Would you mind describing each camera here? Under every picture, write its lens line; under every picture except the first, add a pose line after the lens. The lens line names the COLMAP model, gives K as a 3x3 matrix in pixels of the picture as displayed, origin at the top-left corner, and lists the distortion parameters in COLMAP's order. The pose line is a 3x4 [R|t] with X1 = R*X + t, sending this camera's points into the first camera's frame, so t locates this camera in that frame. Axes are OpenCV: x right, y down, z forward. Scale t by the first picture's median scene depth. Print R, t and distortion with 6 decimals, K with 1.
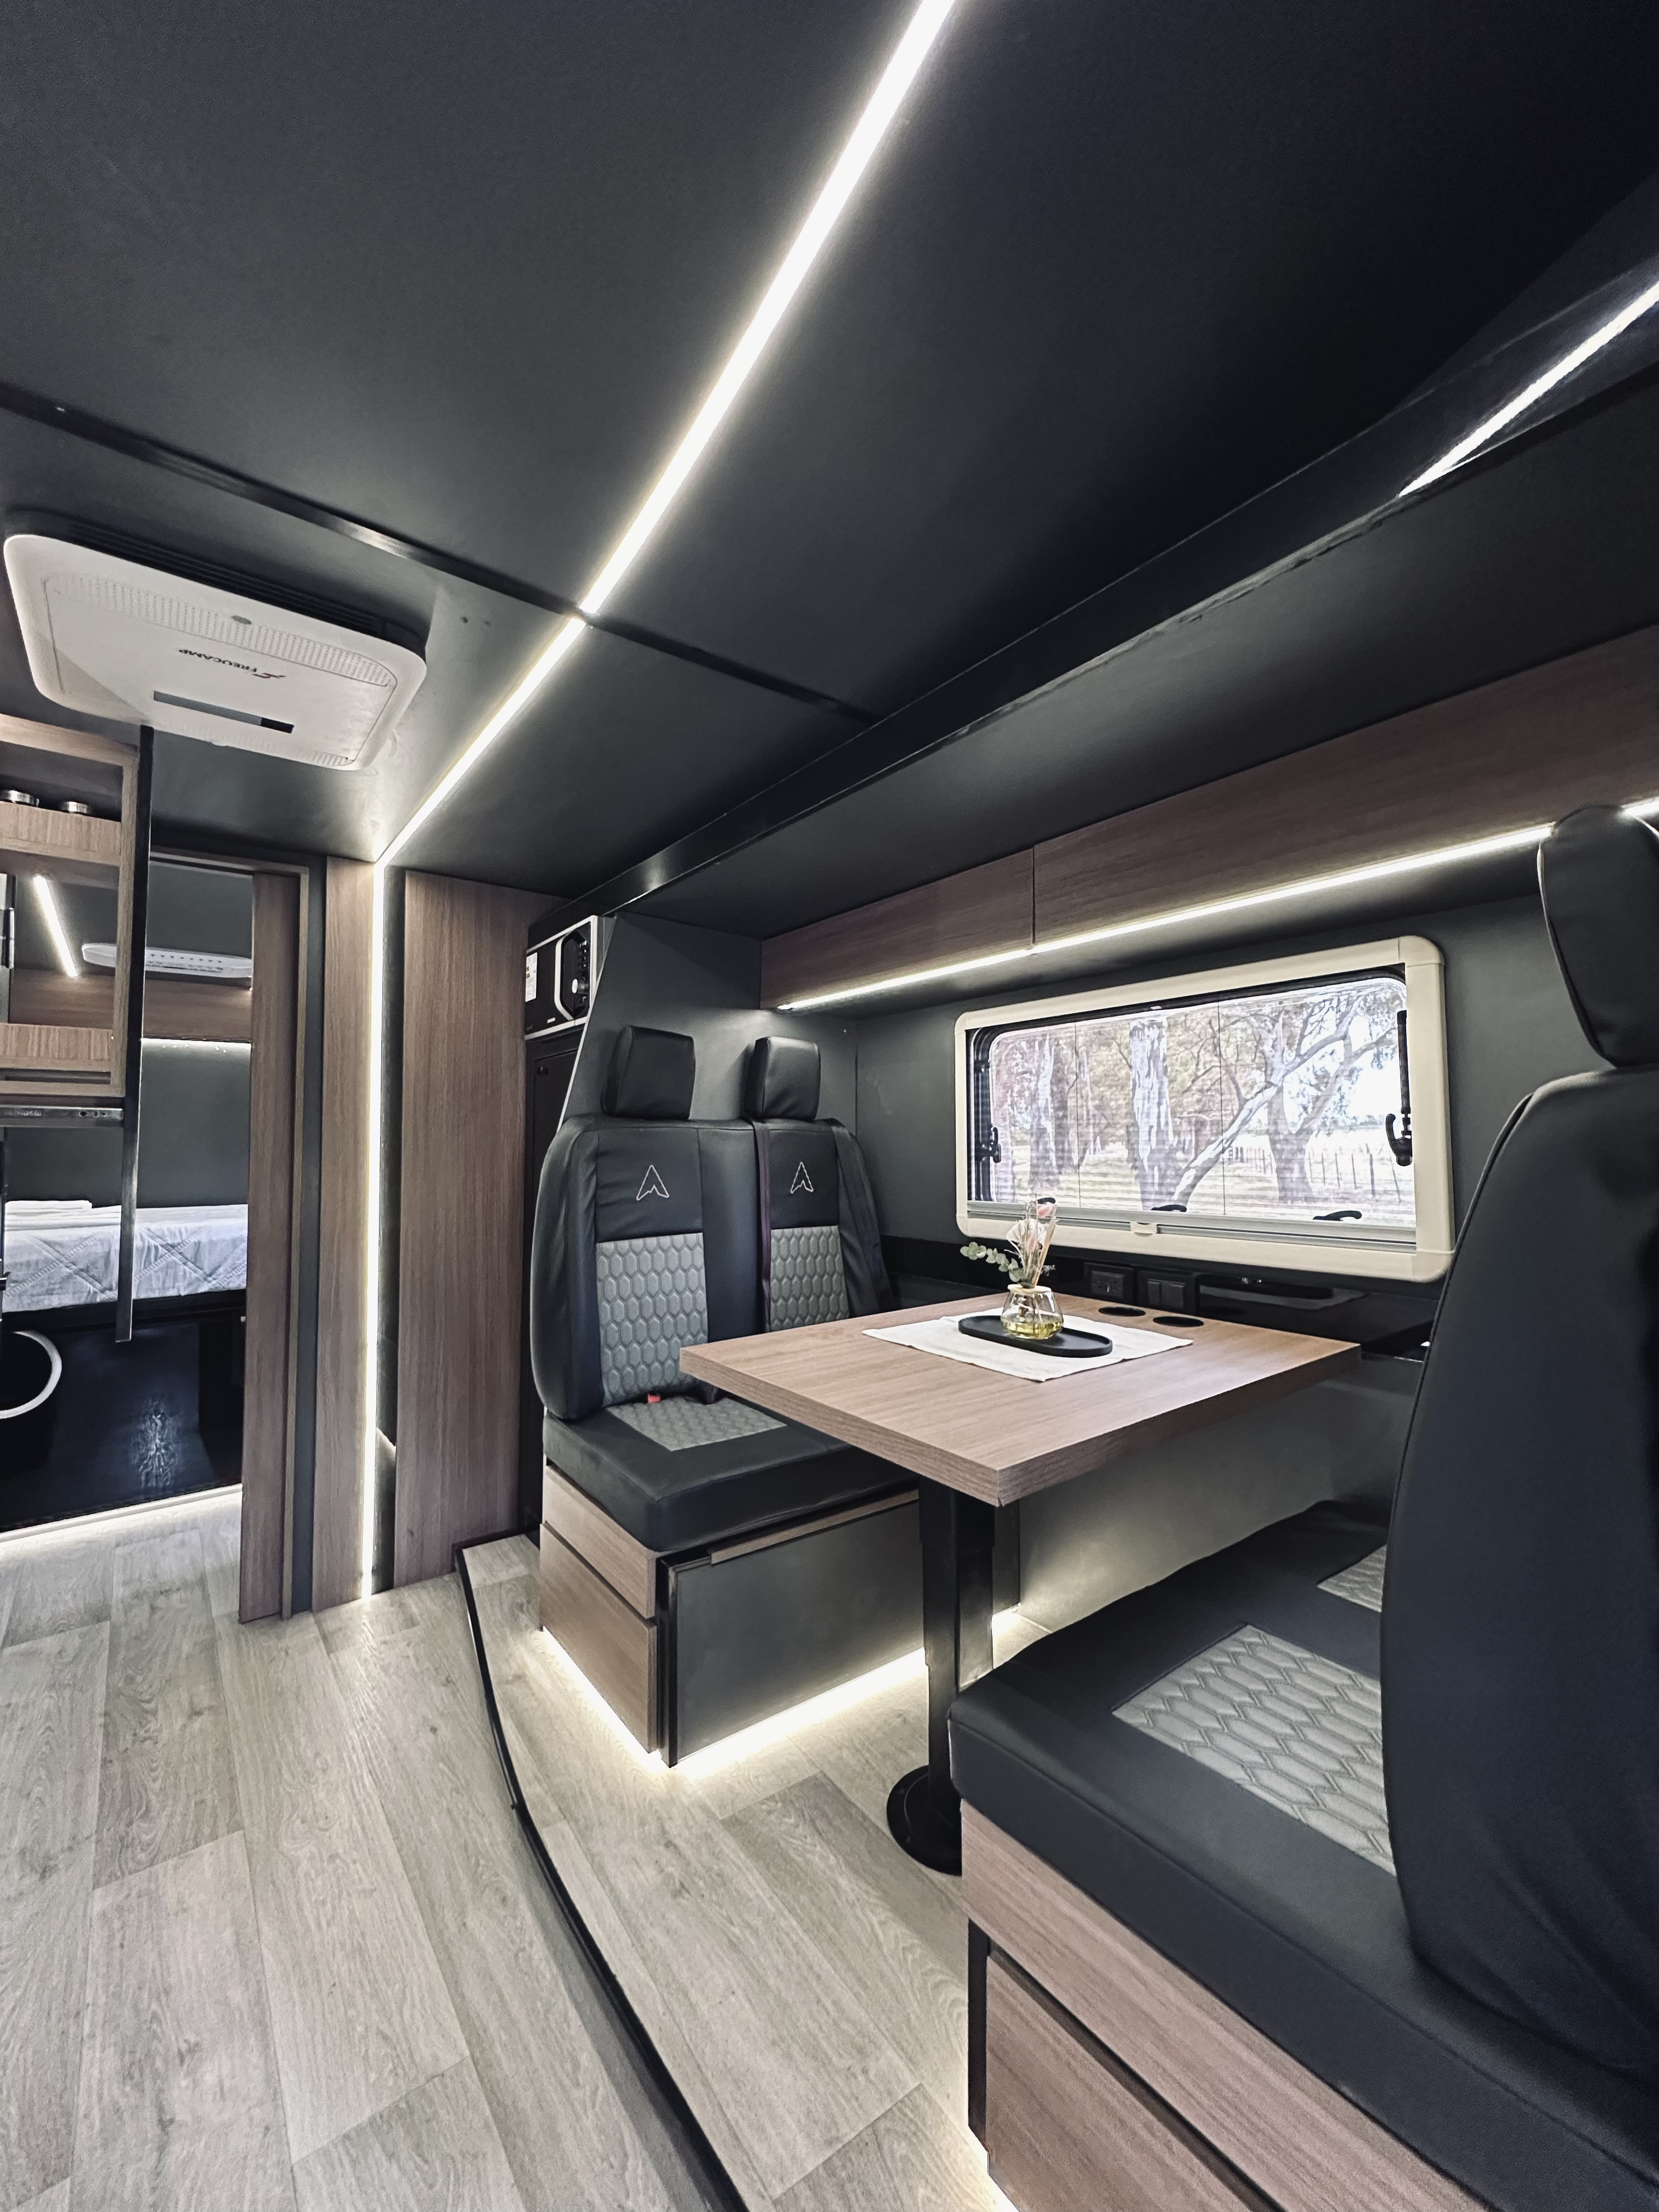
lens RADIAL K [[885.6, 0, 829.7], [0, 885.6, 1104.4], [0, 0, 1]] dist [-0.002897, 0.001134]
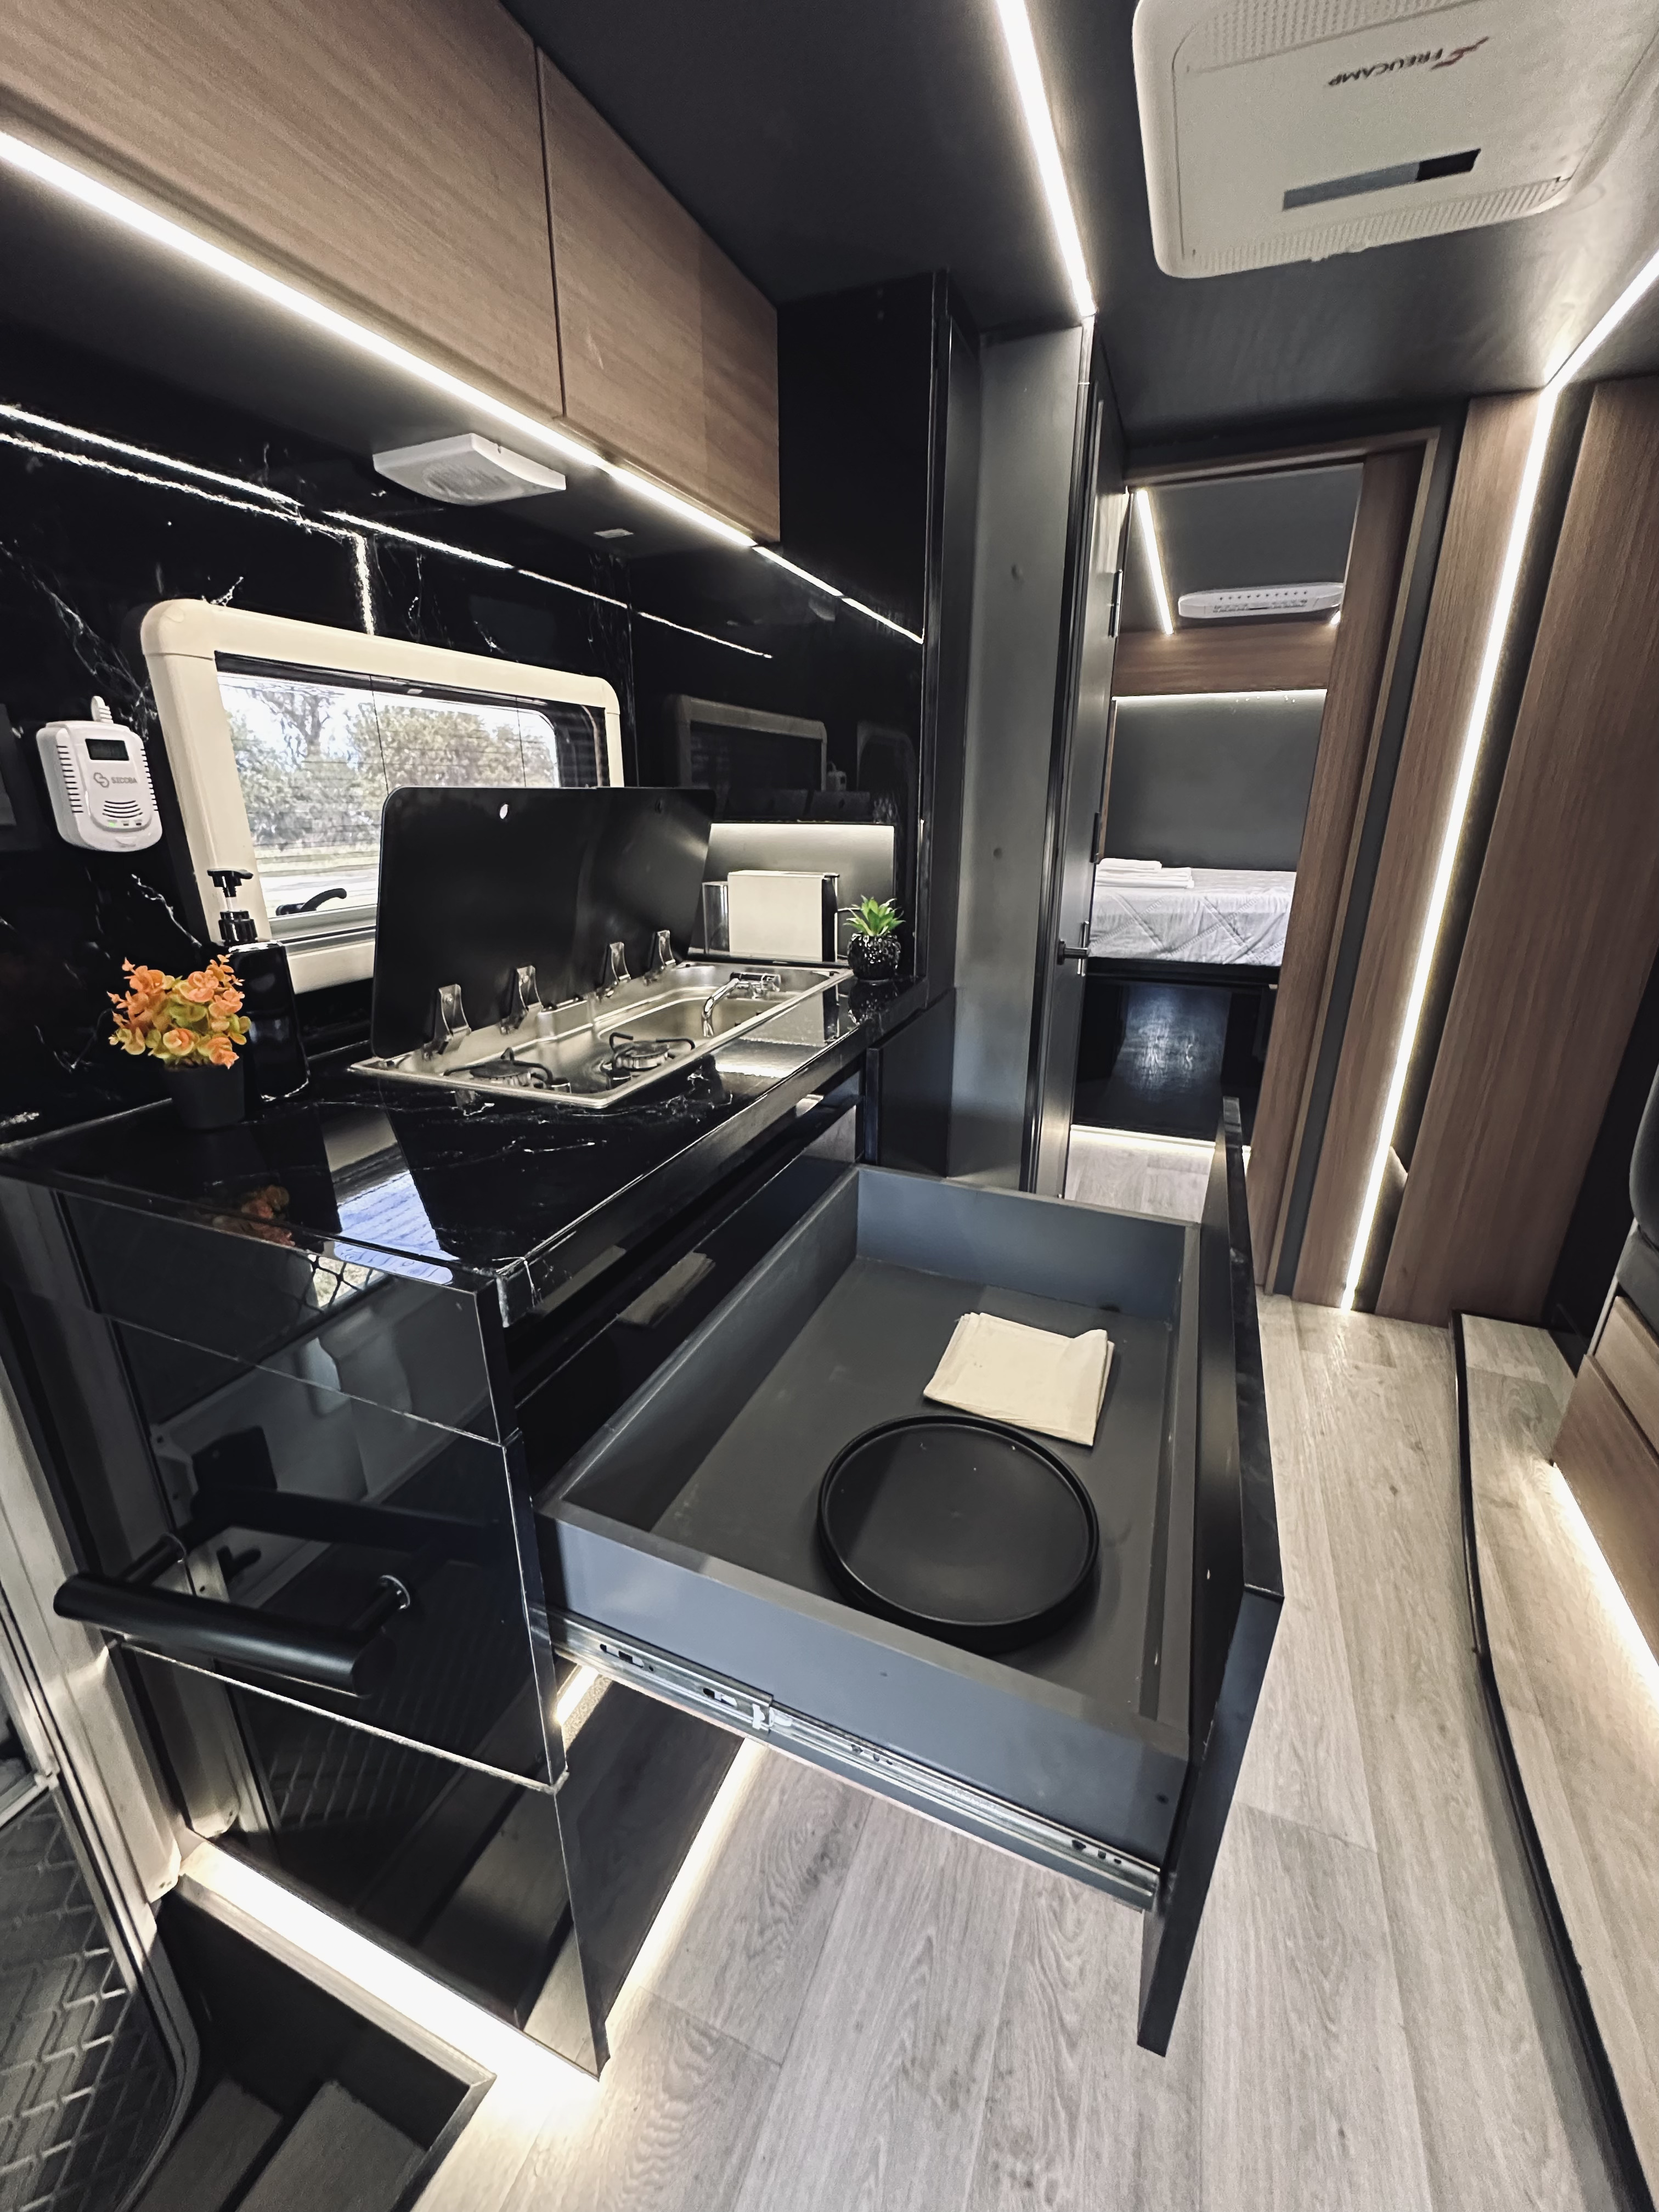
lens RADIAL K [[885.6, 0, 830.0], [0, 885.6, 1103.3], [0, 0, 1]] dist [-0.002897, 0.001134]
pose [[0.501998, 0.291694, -0.814195, -0.103275], [0.033413, 0.934164, 0.355275, -0.025908], [0.864223, -0.205552, 0.459202, 0.137911]]
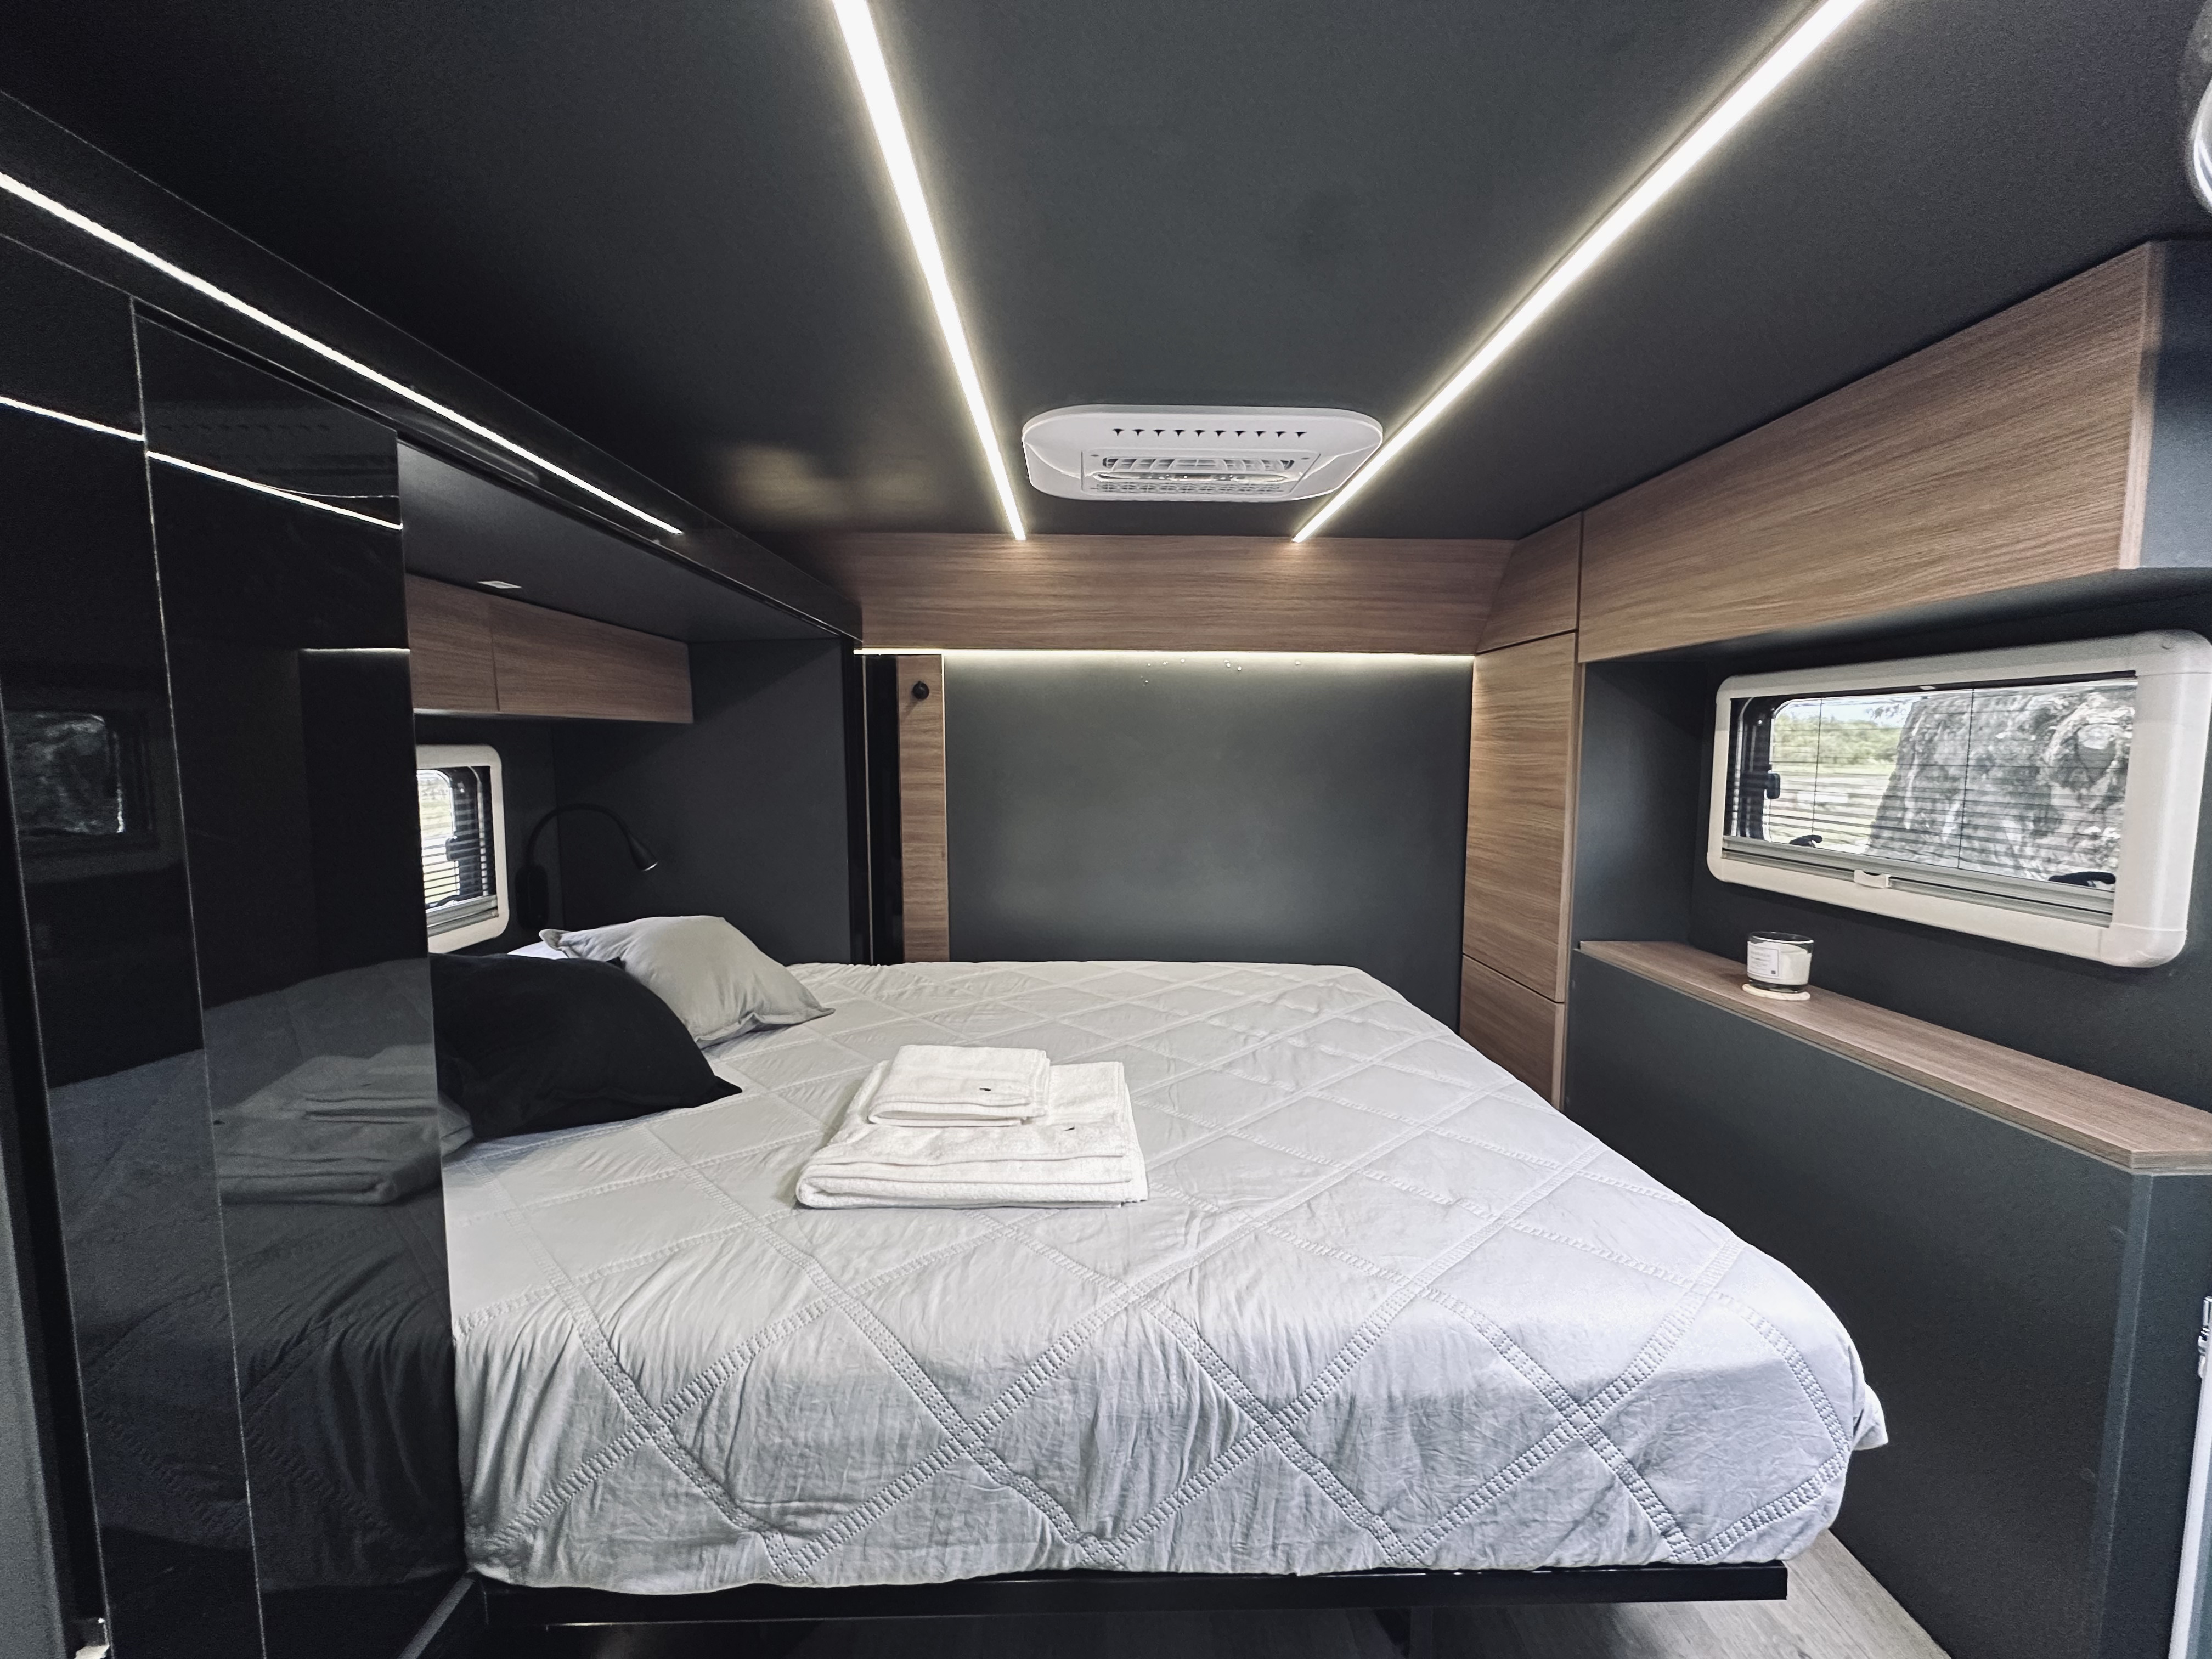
lens RADIAL K [[885.6, 0, 1100.3], [0, 885.6, 817.4], [0, 0, 1]] dist [-0.002897, 0.001134]
pose [[0.797437, 0.068182, -0.599538, -0.993761], [0.010498, 0.991877, 0.126765, -0.091980], [0.603311, -0.107381, 0.790244, 1.207759]]
